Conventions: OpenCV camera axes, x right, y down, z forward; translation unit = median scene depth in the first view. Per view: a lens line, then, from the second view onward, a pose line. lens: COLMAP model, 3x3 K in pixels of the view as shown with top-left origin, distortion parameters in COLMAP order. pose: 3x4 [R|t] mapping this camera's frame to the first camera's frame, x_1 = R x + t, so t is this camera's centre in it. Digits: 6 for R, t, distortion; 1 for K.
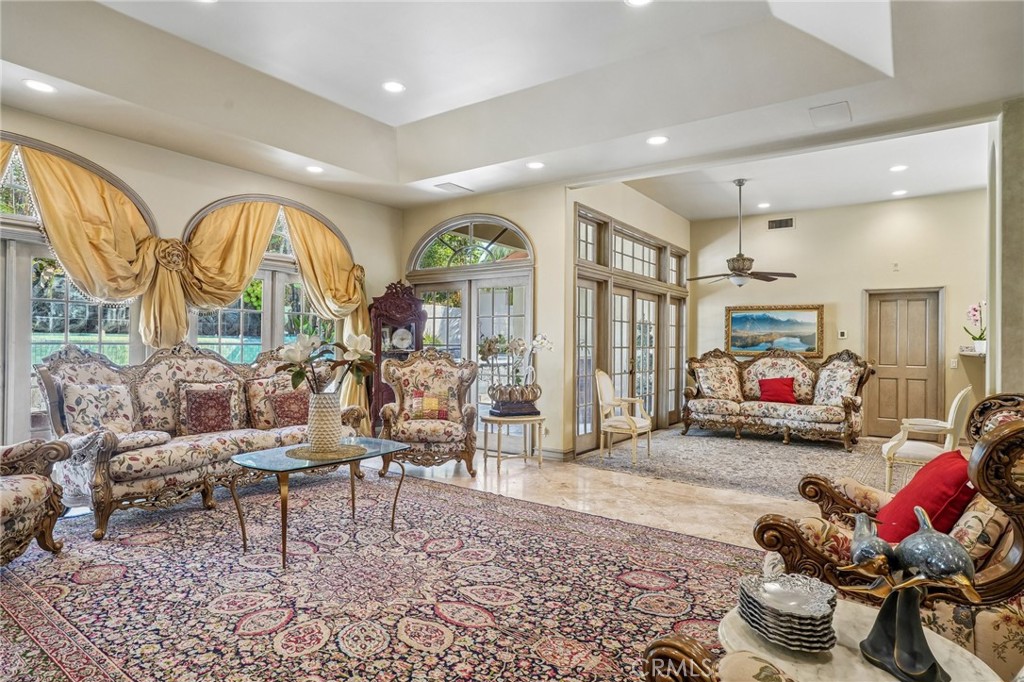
lens RADIAL K [[553.6, 0, 509.9], [0, 553.6, 343.0], [0, 0, 1]] dist [-0.027610, 0.001556]
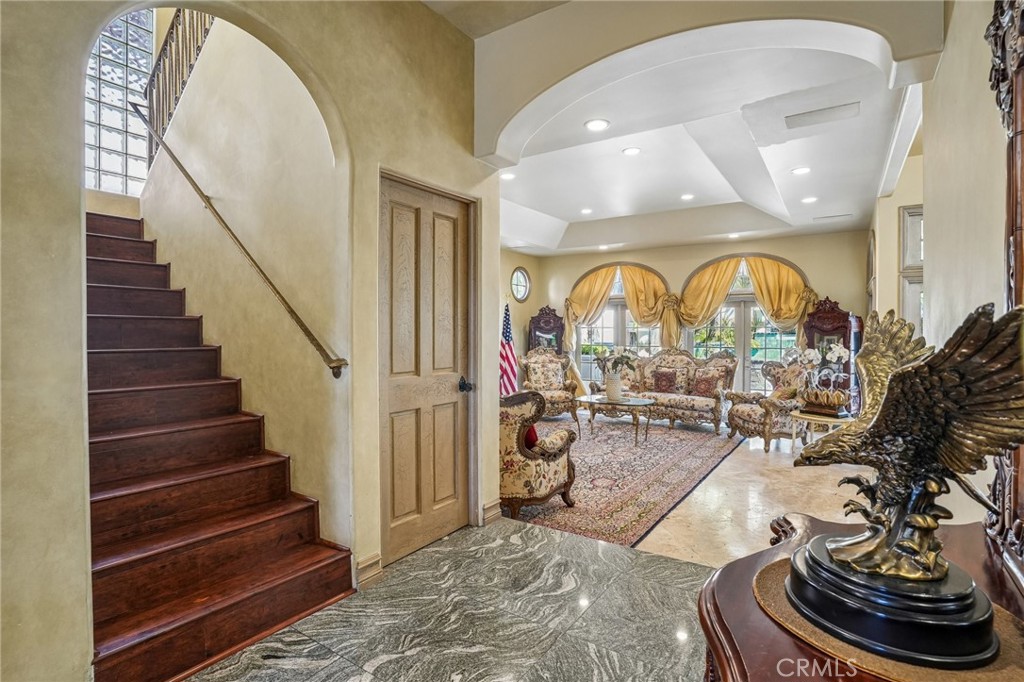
lens RADIAL K [[499.1, 0, 516.2], [0, 499.1, 336.2], [0, 0, 1]] dist [-0.049097, -0.000536]
pose [[0.037067, -0.001378, -0.999312, 1.775696], [0.001499, 0.999998, -0.001323, -0.056622], [0.999312, -0.001449, 0.037069, 0.597260]]
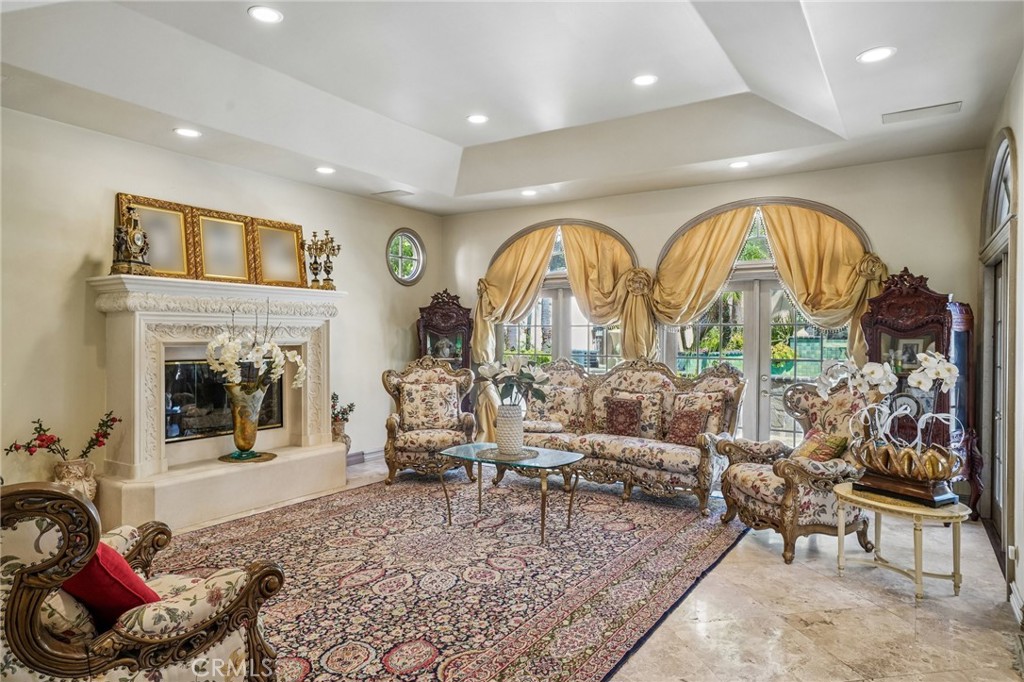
lens RADIAL K [[630.6, 0, 505.9], [0, 630.6, 341.2], [0, 0, 1]] dist [-0.005239, 0.005965]
pose [[0.048403, -0.003651, -0.998821, 1.133390], [-0.001994, 0.999991, -0.003752, -0.044563], [0.998826, 0.002173, 0.048395, 1.016519]]
